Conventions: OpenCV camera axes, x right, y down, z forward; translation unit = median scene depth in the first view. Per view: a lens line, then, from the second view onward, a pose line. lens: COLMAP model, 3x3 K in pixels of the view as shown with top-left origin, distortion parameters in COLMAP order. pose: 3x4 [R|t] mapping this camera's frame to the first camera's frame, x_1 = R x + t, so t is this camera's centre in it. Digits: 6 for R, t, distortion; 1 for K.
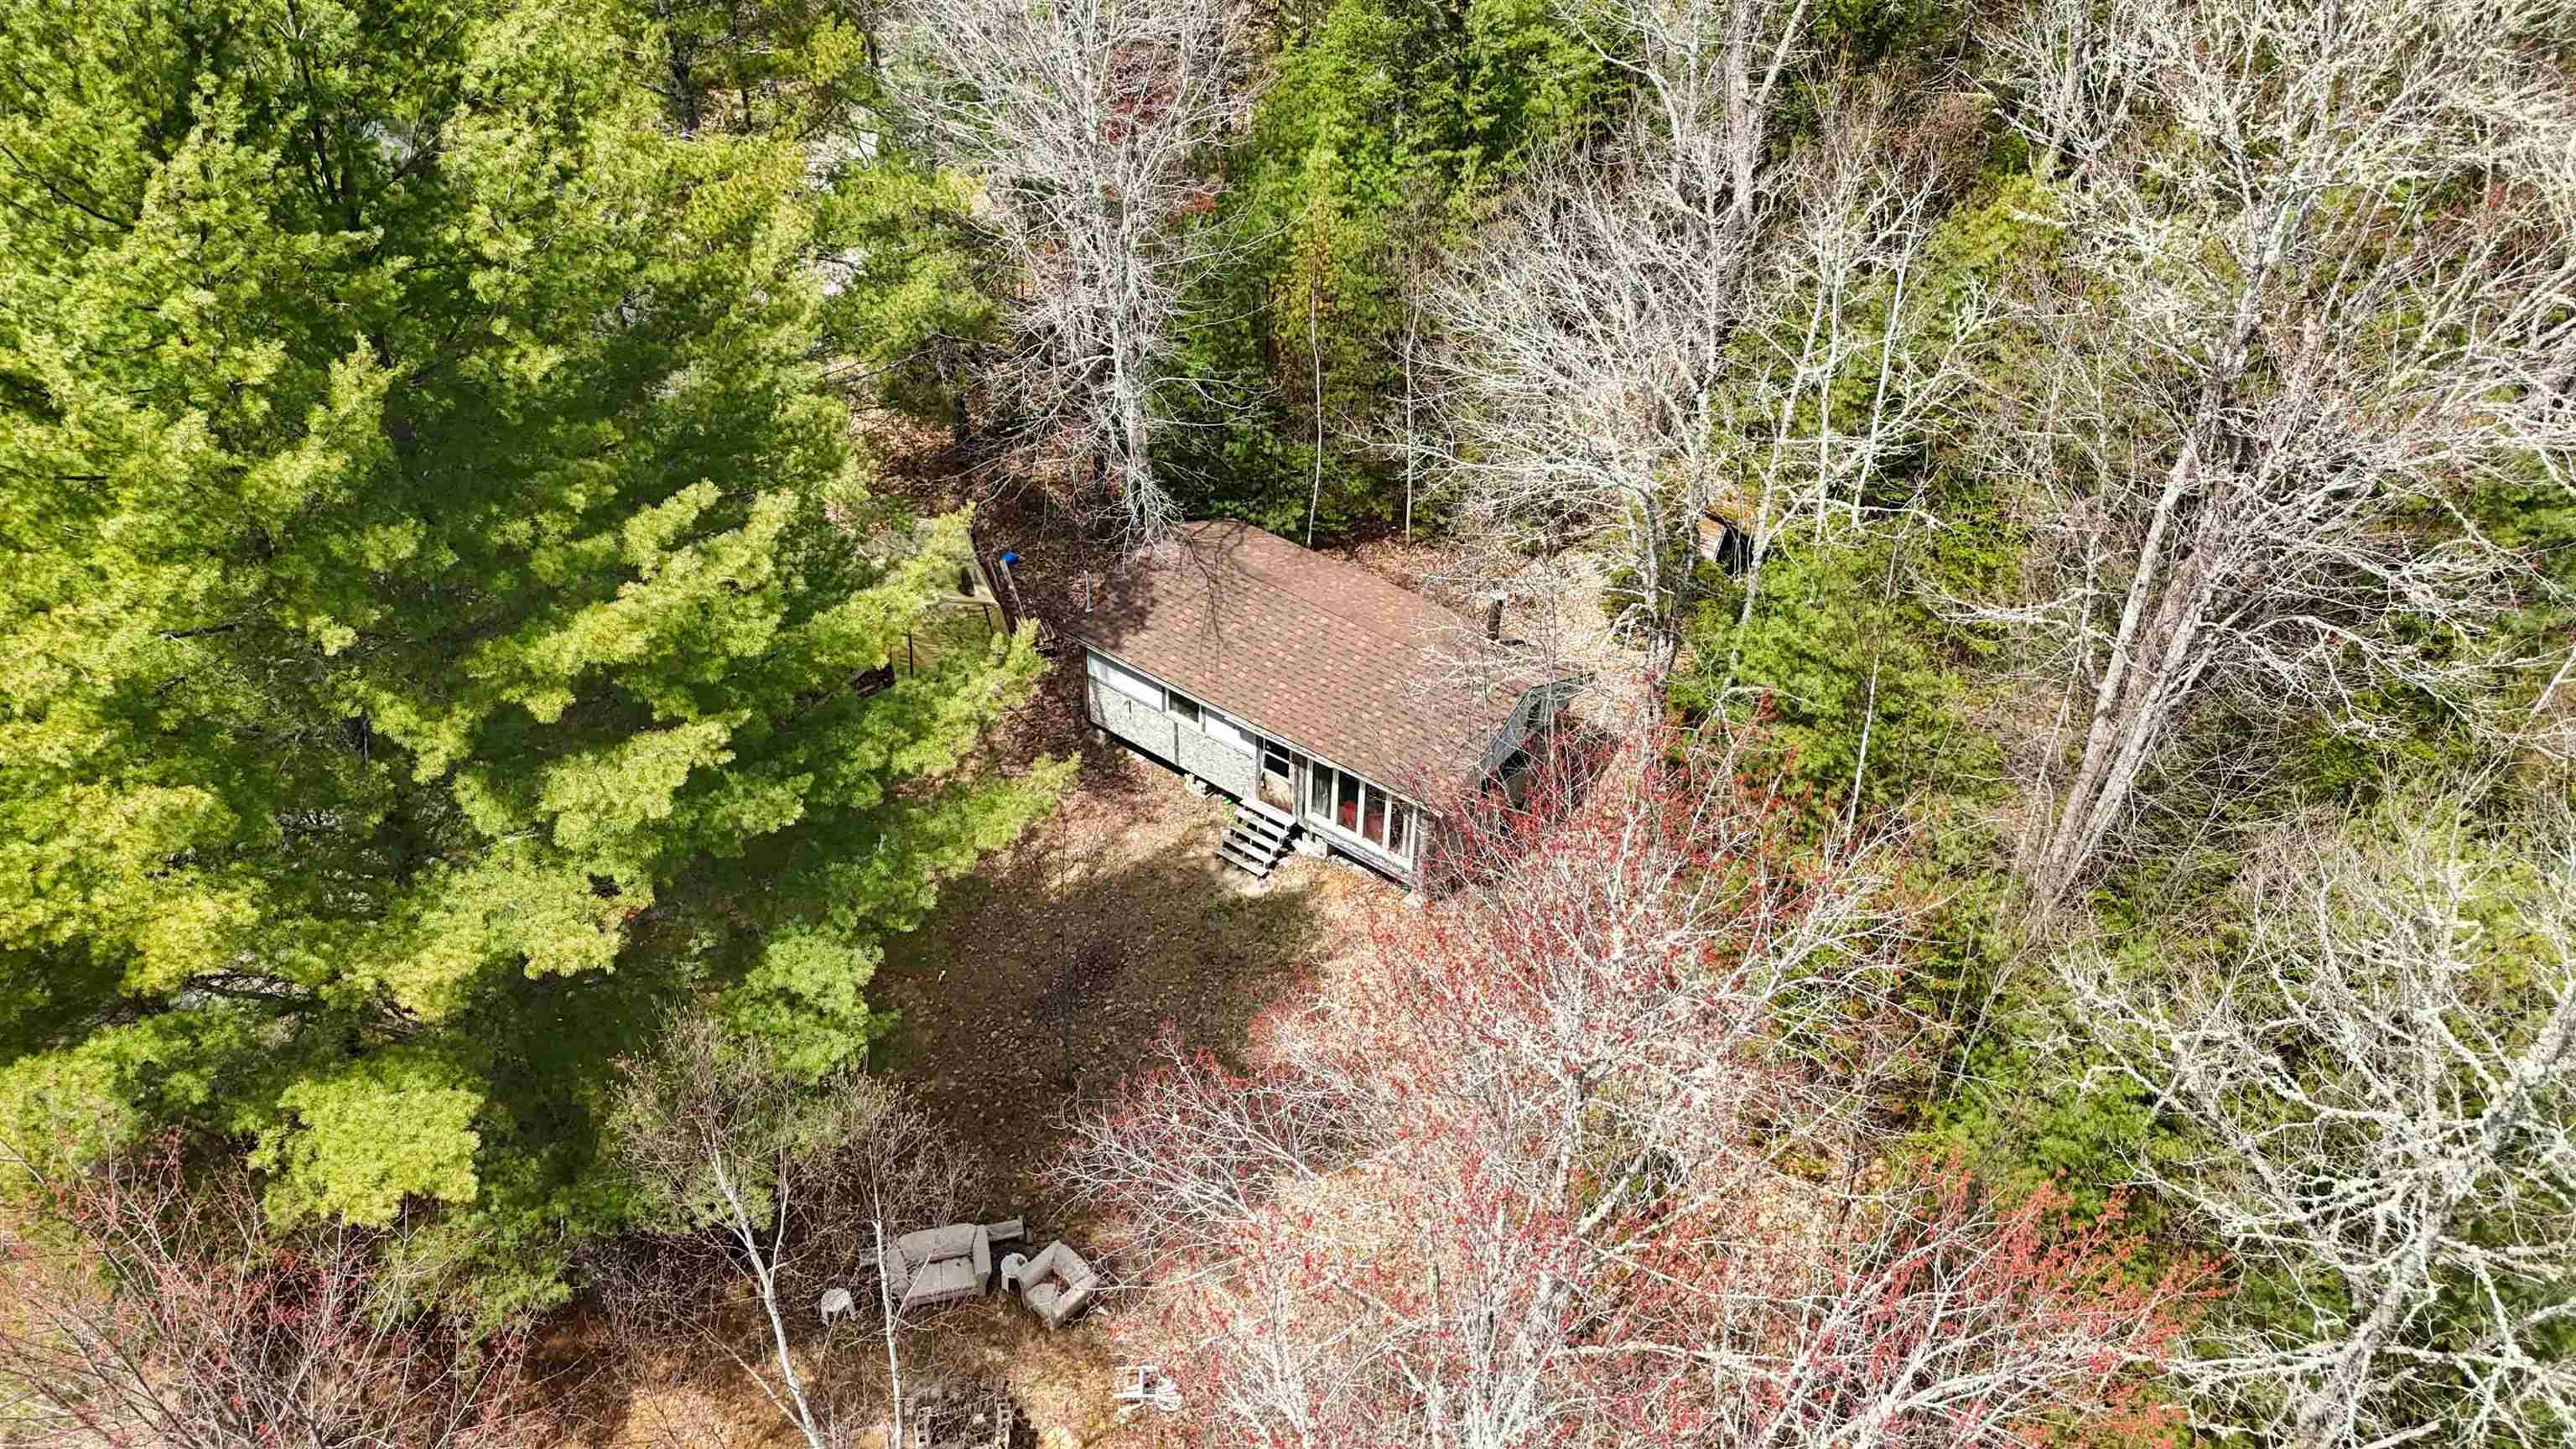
lens RADIAL K [[1865.5, 0, 1288.0], [0, 1865.5, 724.5], [0, 0, 1]] dist [0.048357, -0.005429]
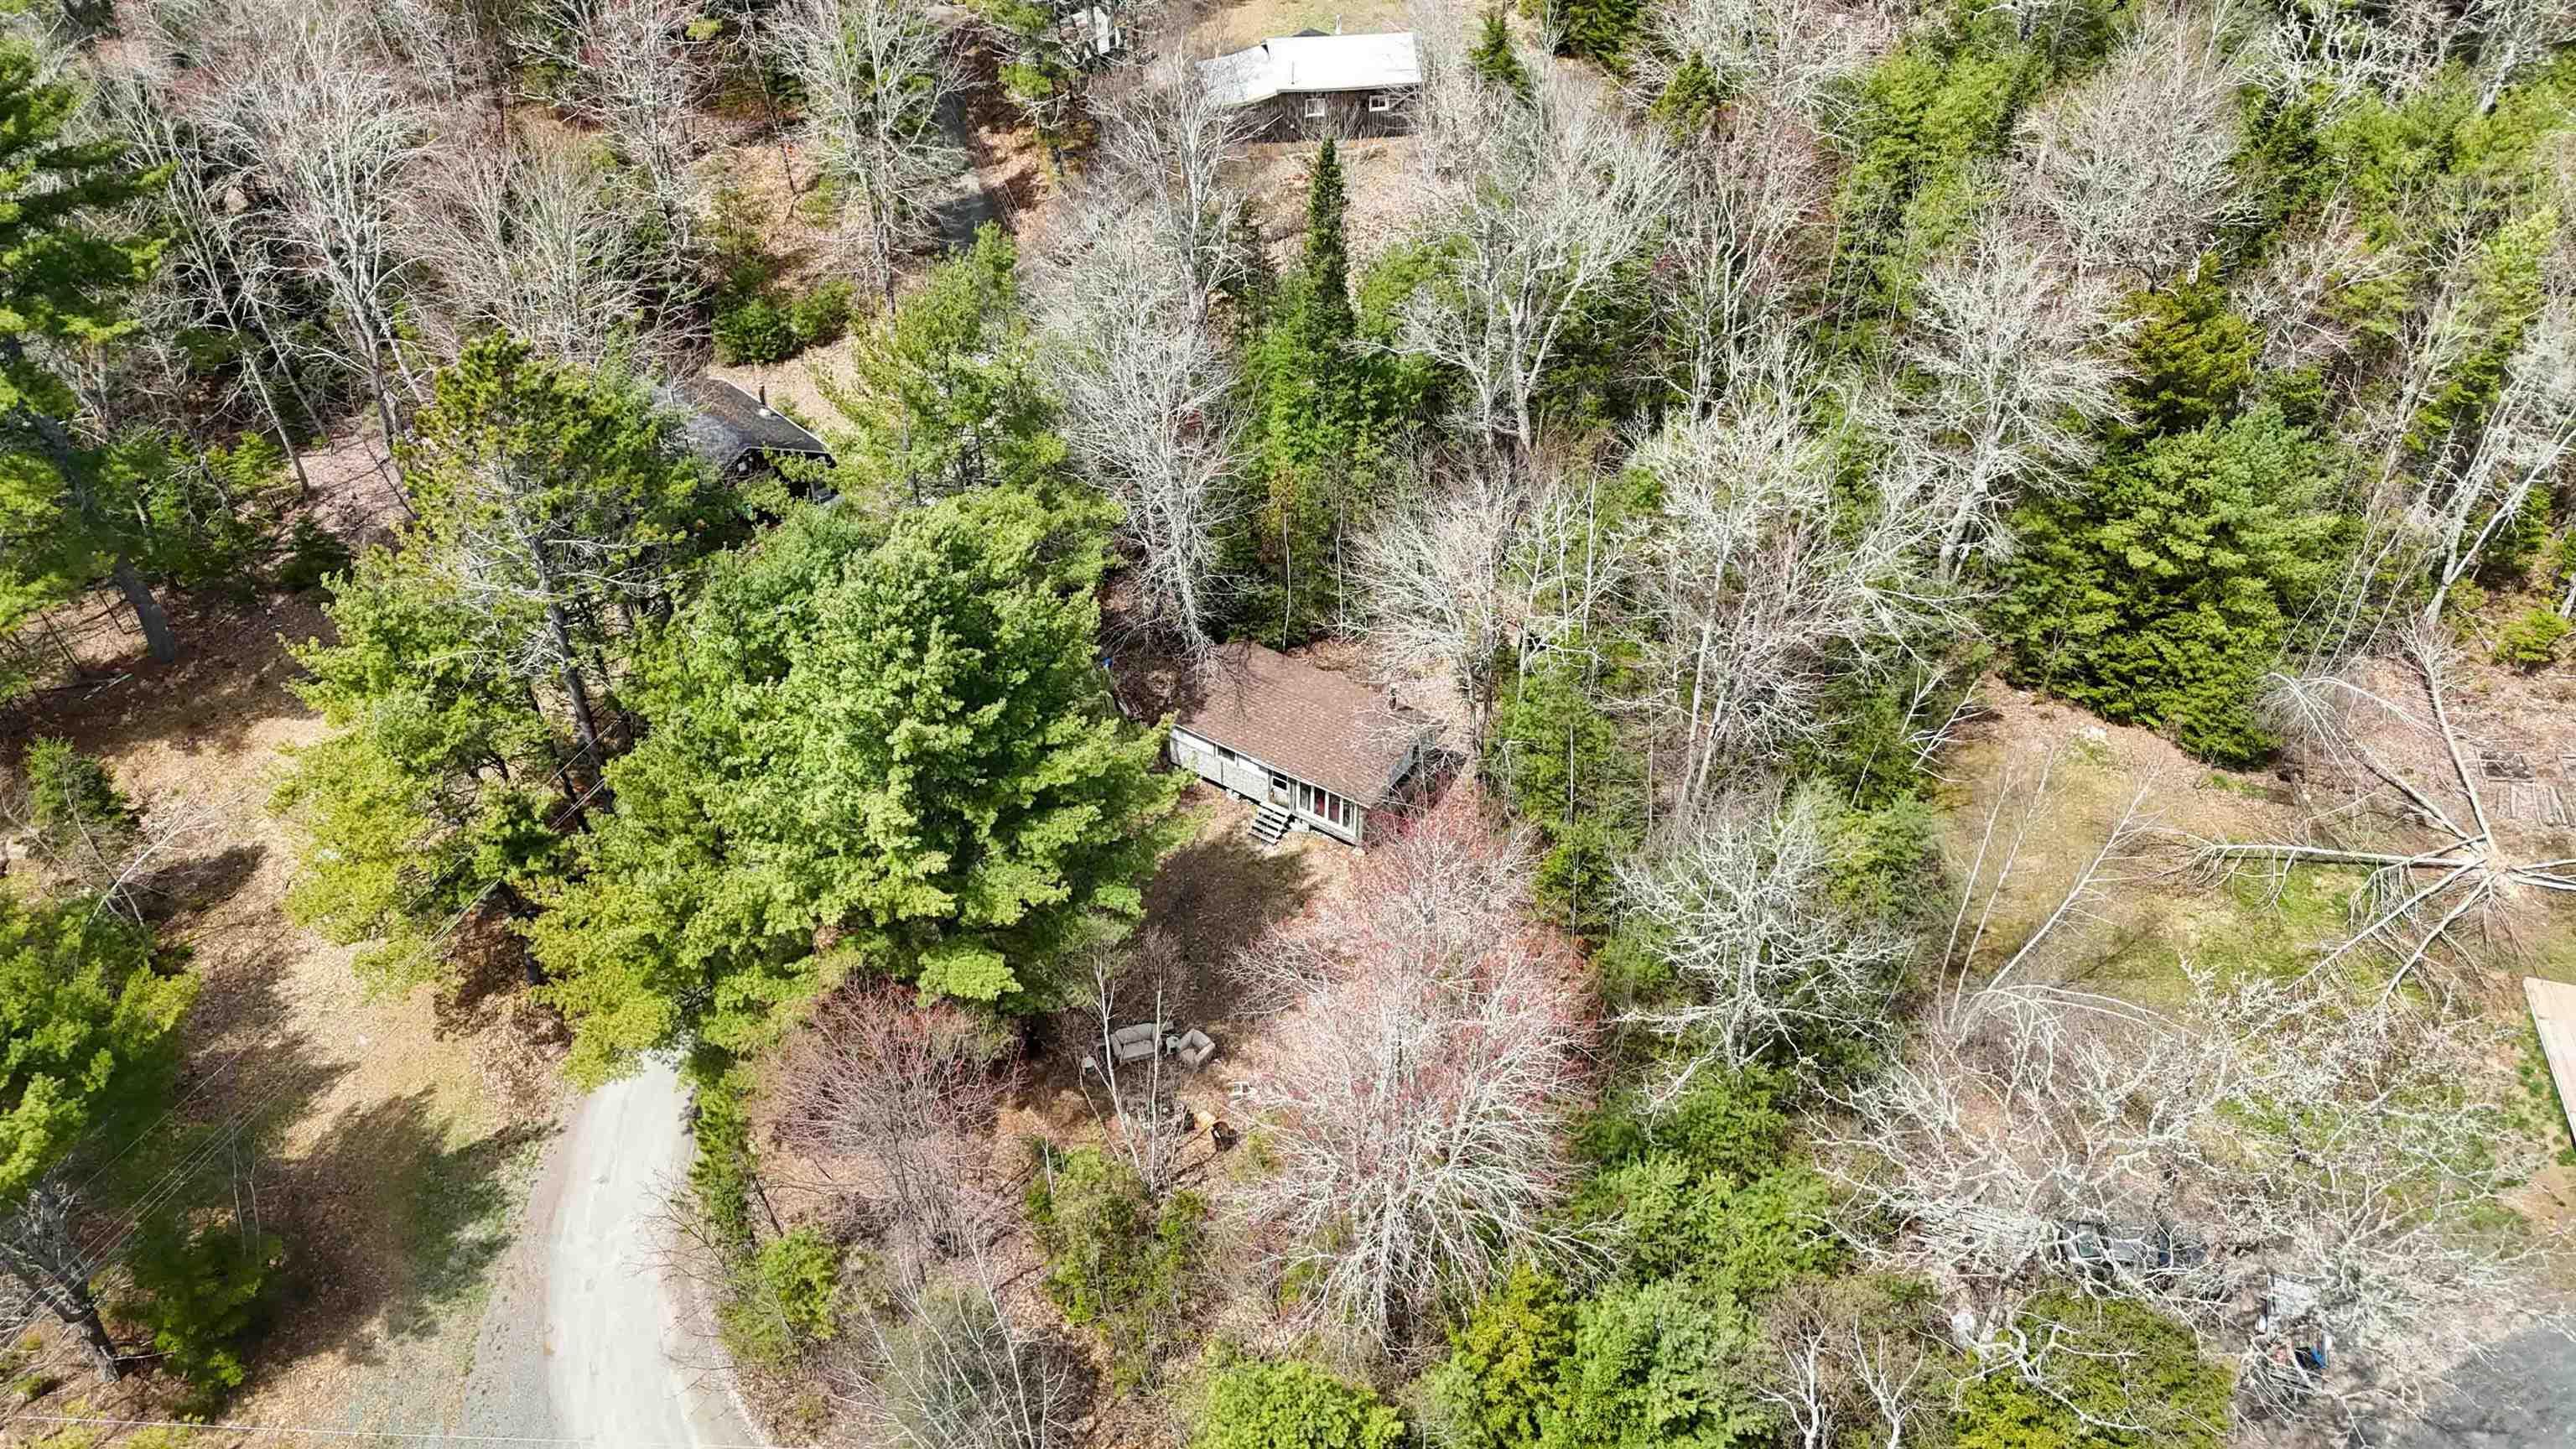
lens RADIAL K [[1865.5, 0, 1288.0], [0, 1865.5, 724.5], [0, 0, 1]] dist [0.048357, -0.005429]
pose [[0.997805, -0.054818, 0.037162, -0.066952], [0.053602, 0.998018, 0.032958, -0.103093], [-0.038895, -0.030894, 0.998766, -0.901664]]
